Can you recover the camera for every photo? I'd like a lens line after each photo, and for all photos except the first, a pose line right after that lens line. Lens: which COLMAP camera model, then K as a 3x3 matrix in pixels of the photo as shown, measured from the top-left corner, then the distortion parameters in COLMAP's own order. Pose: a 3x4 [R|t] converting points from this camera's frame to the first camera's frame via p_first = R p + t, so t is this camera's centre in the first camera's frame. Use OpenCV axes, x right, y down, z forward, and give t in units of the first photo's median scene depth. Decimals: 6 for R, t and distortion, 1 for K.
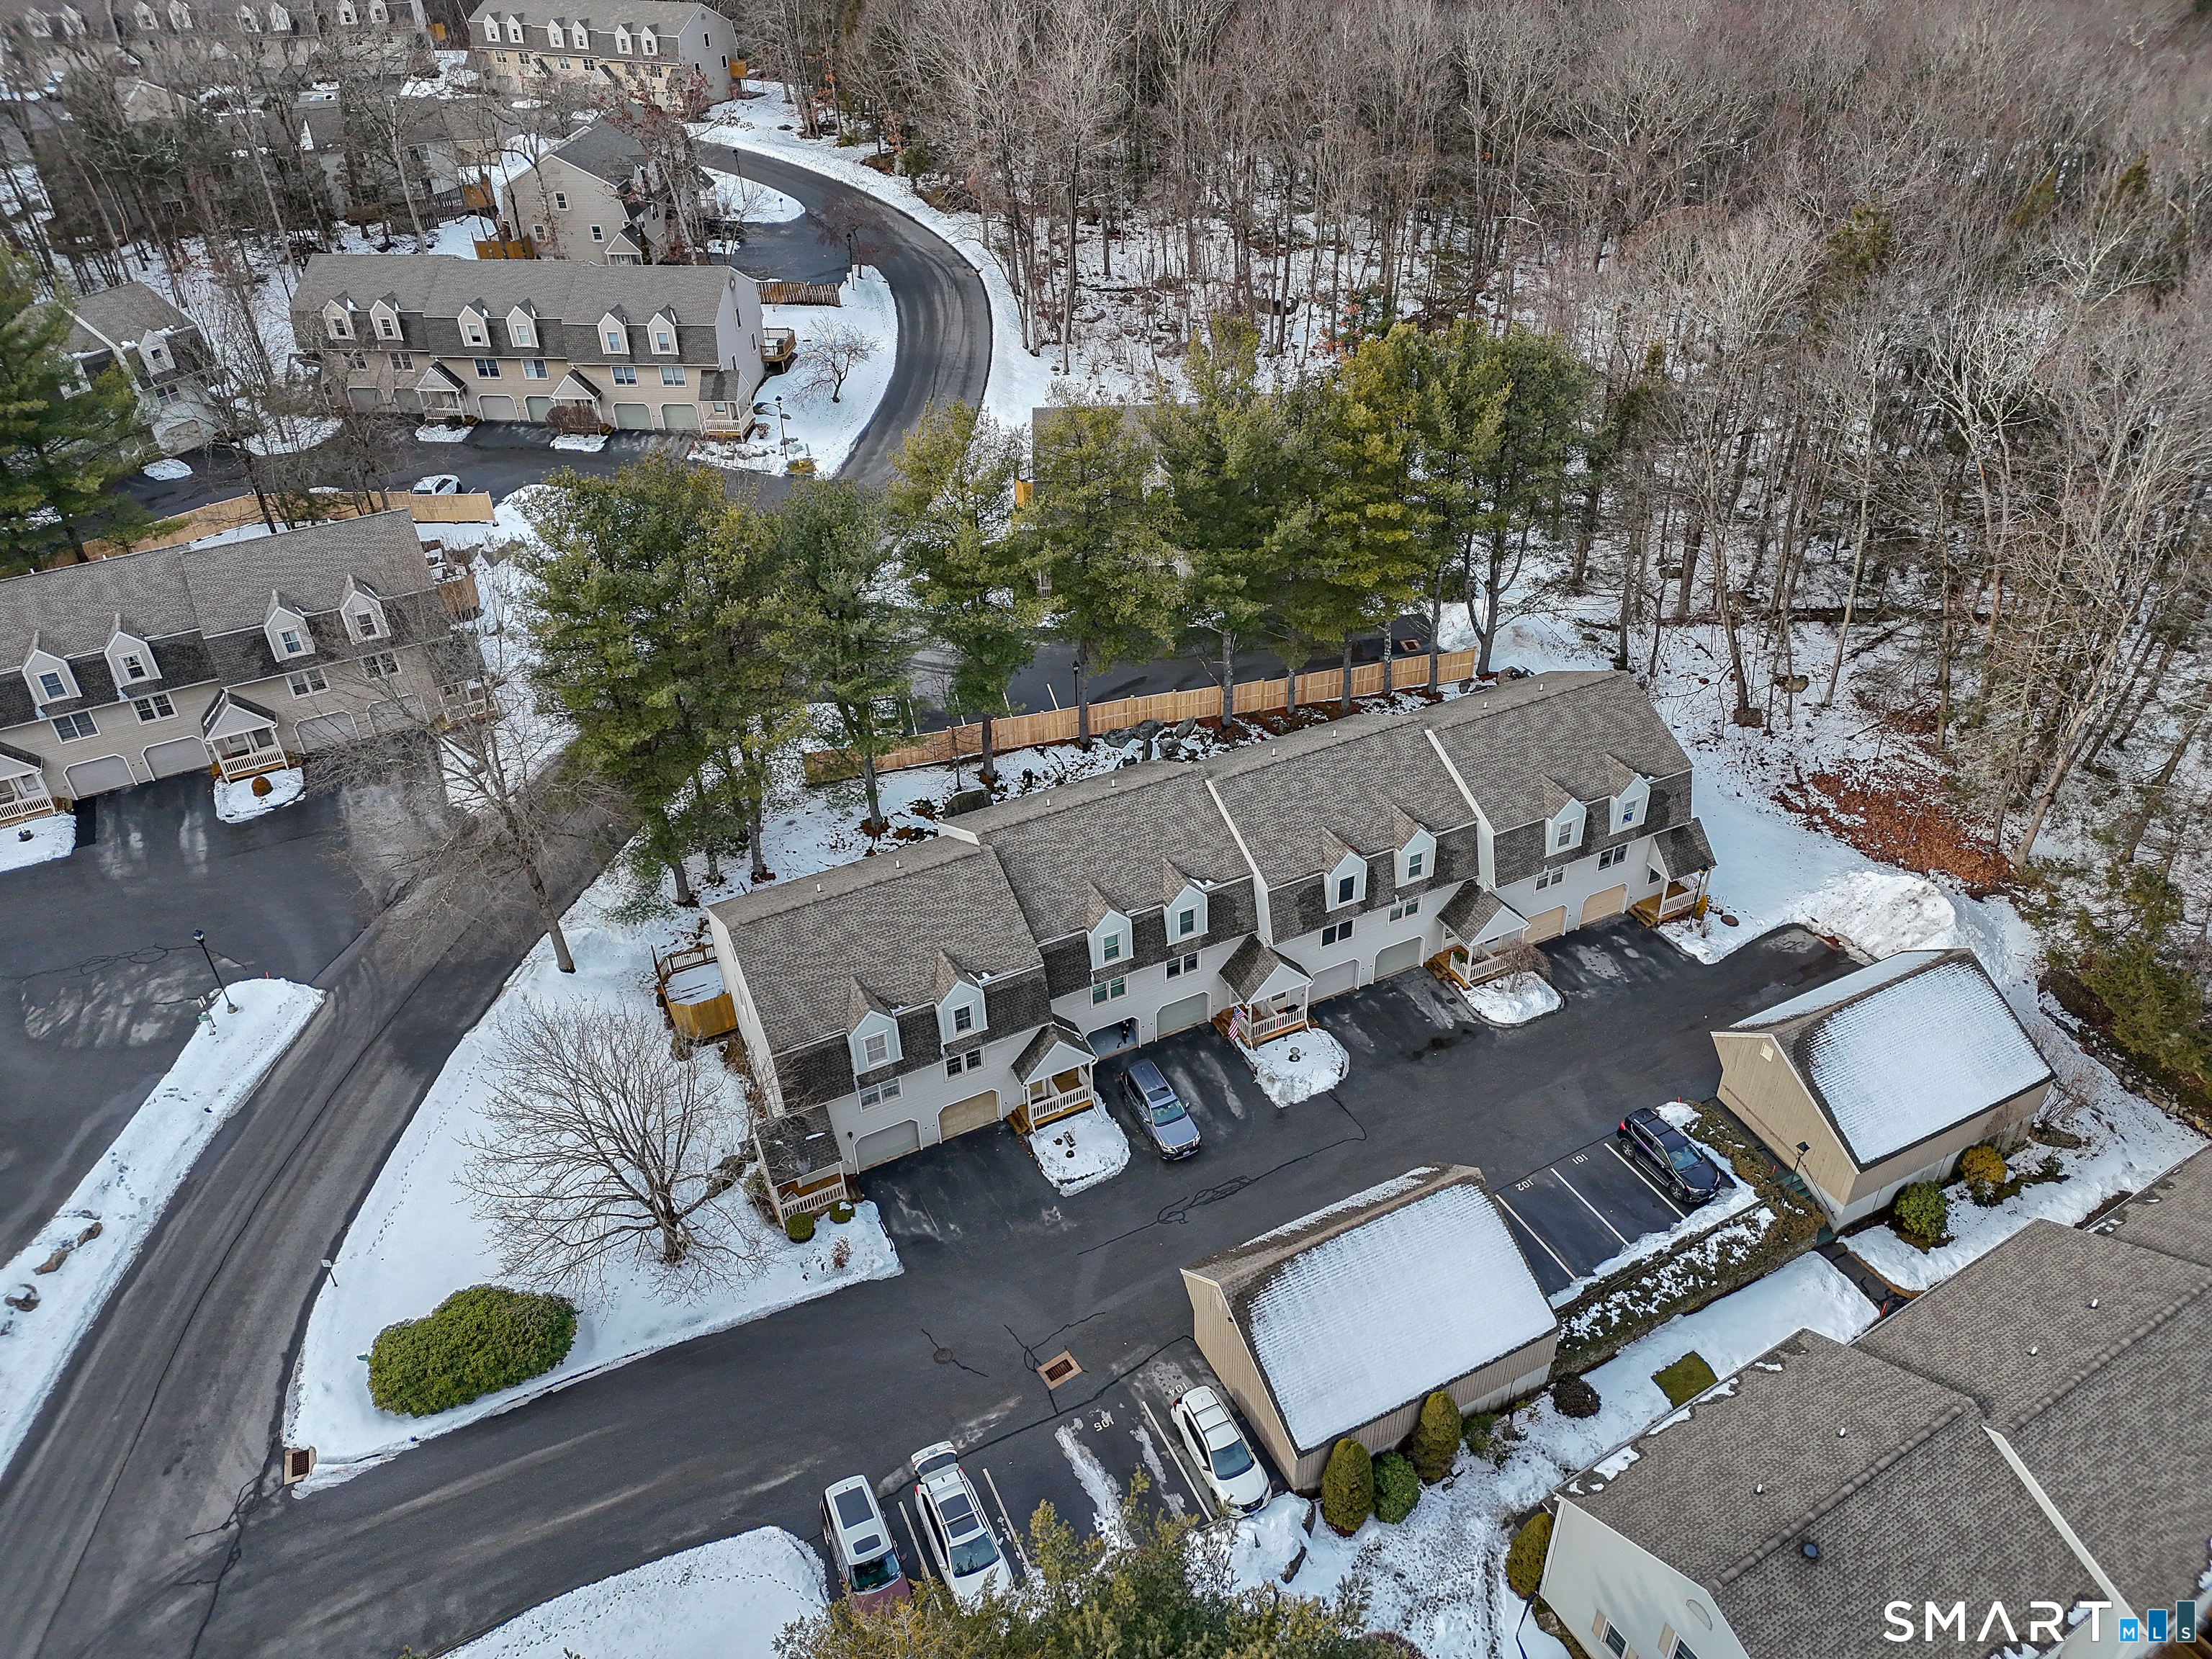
lens RADIAL K [[1538.5, 0, 1106.0], [0, 1538.5, 829.5], [0, 0, 1]] dist [0.099746, -0.101648]
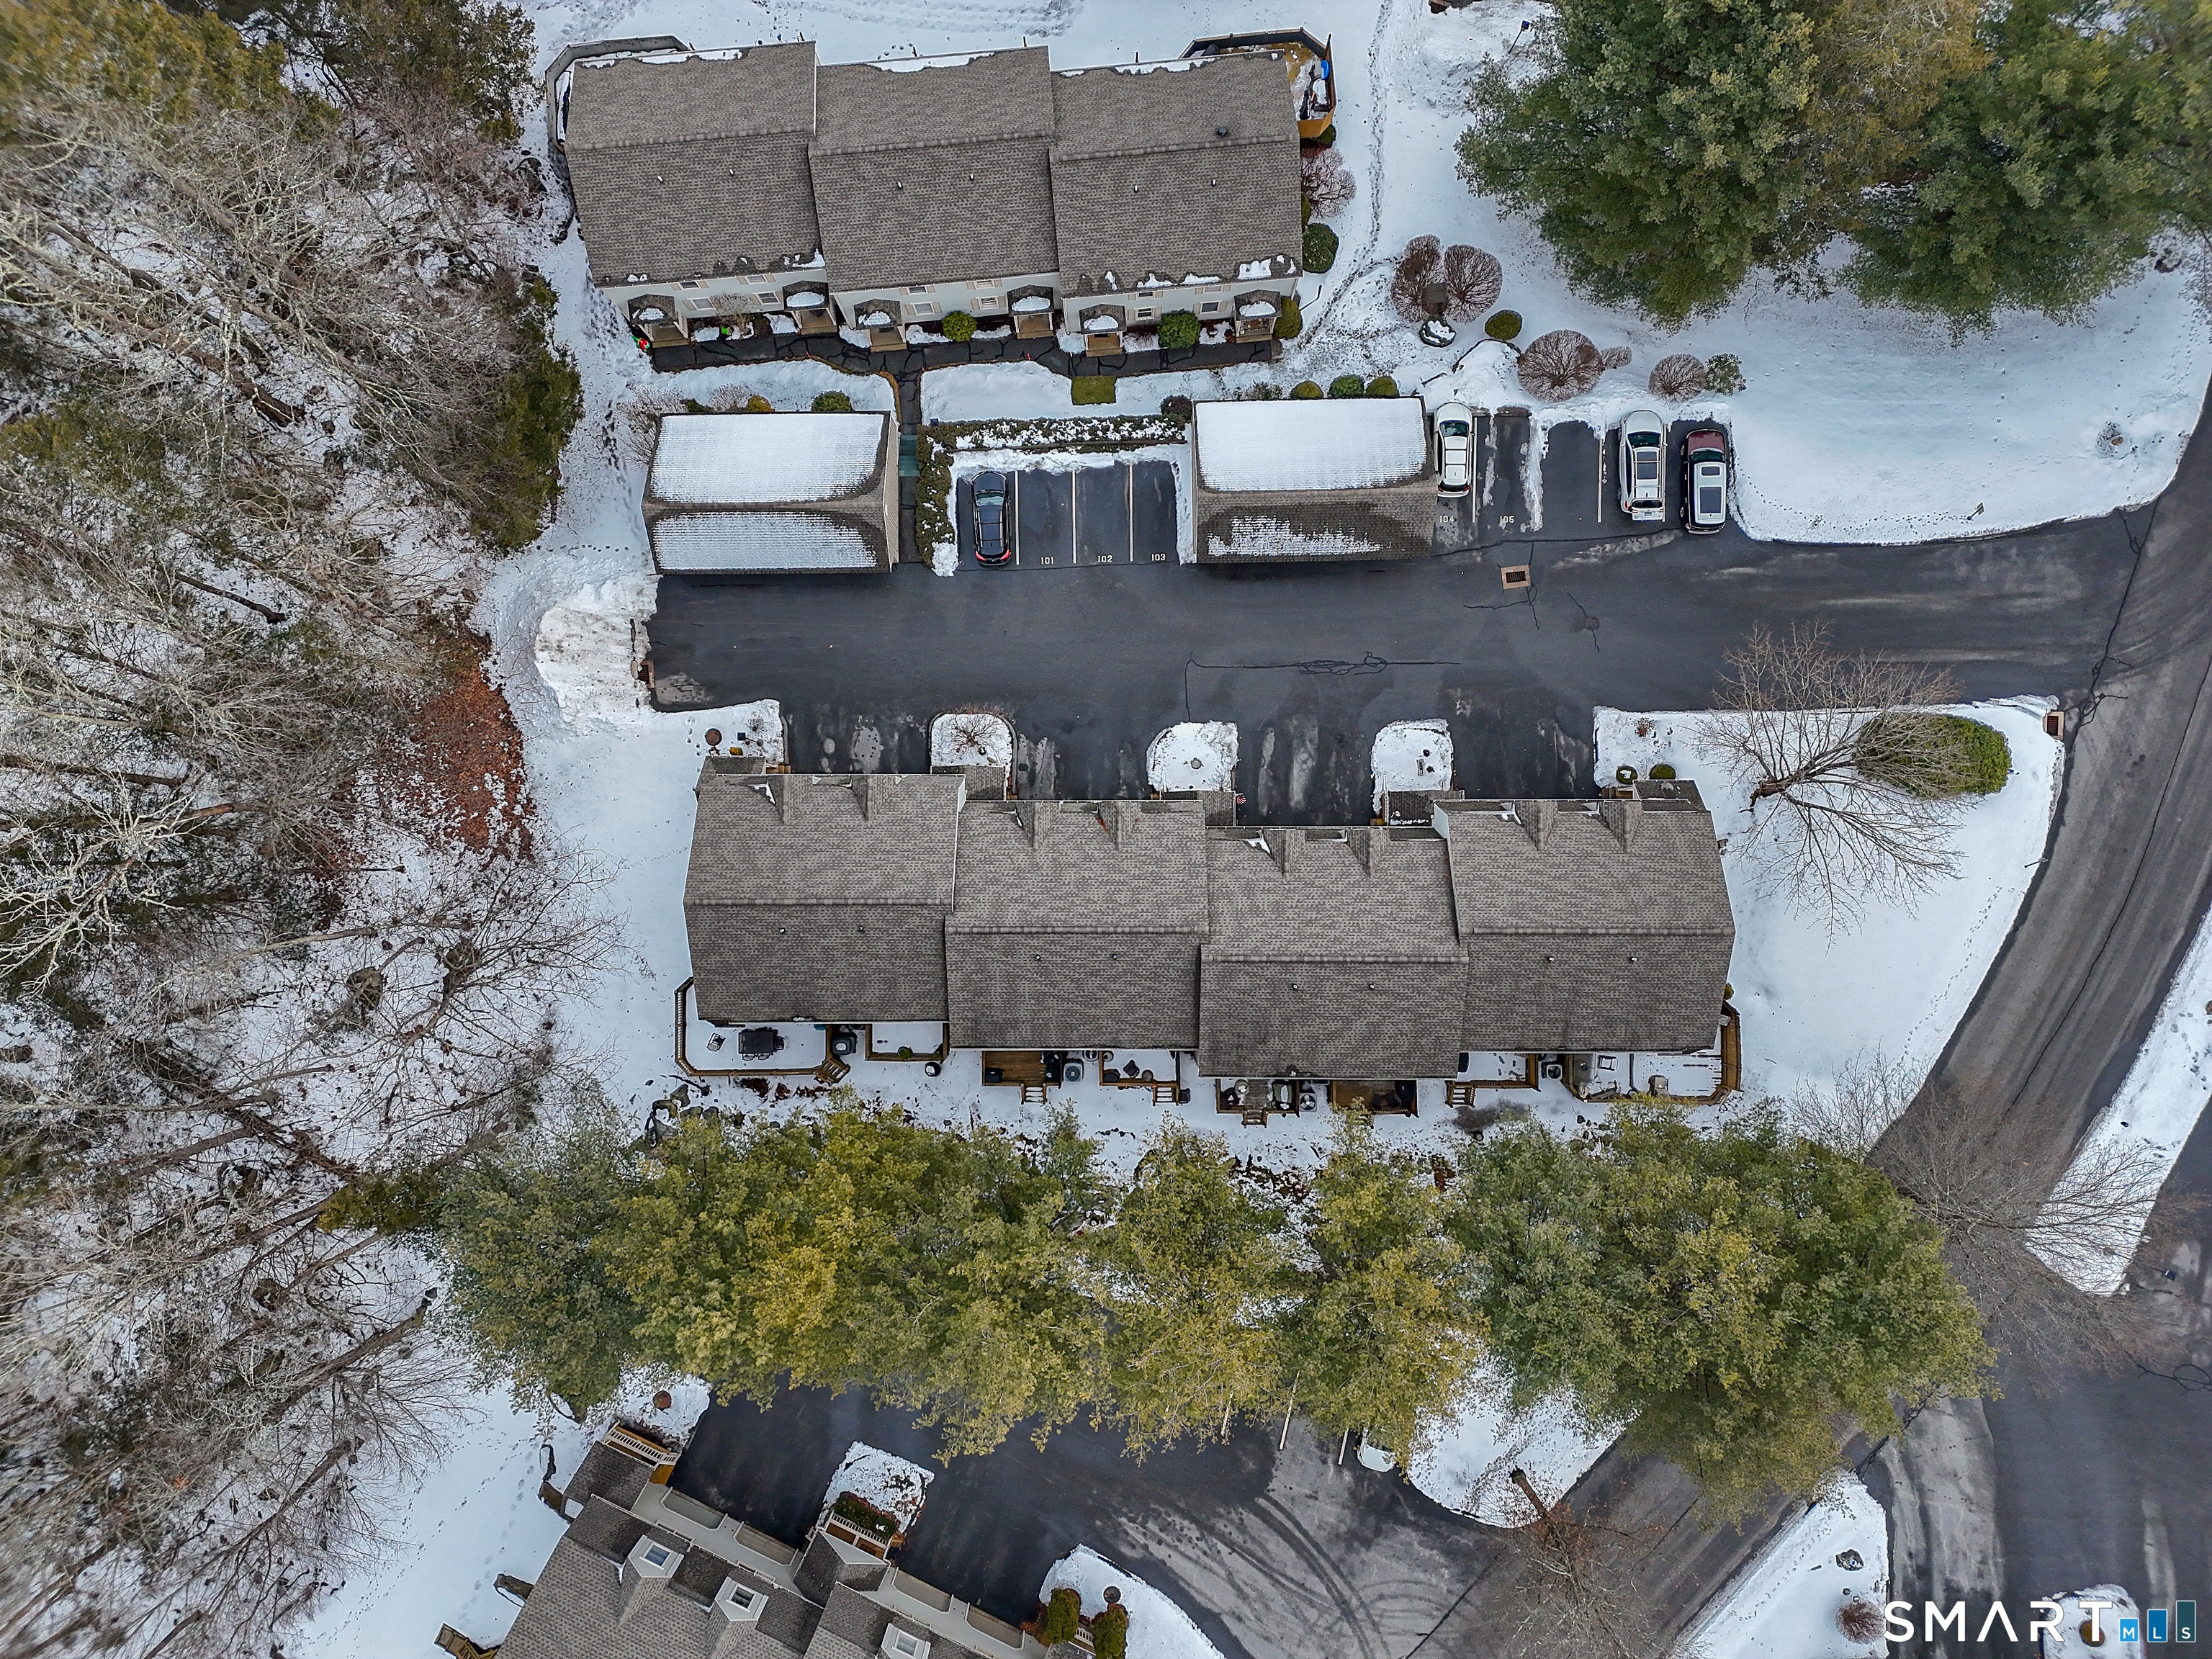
lens RADIAL K [[1538.5, 0, 1106.0], [0, 1538.5, 829.5], [0, 0, 1]] dist [0.099746, -0.101648]
pose [[-0.899504, -0.433989, 0.050455, 0.118728], [0.281055, -0.486343, 0.827332, -0.912774], [-0.334515, 0.758369, 0.559443, 0.501004]]
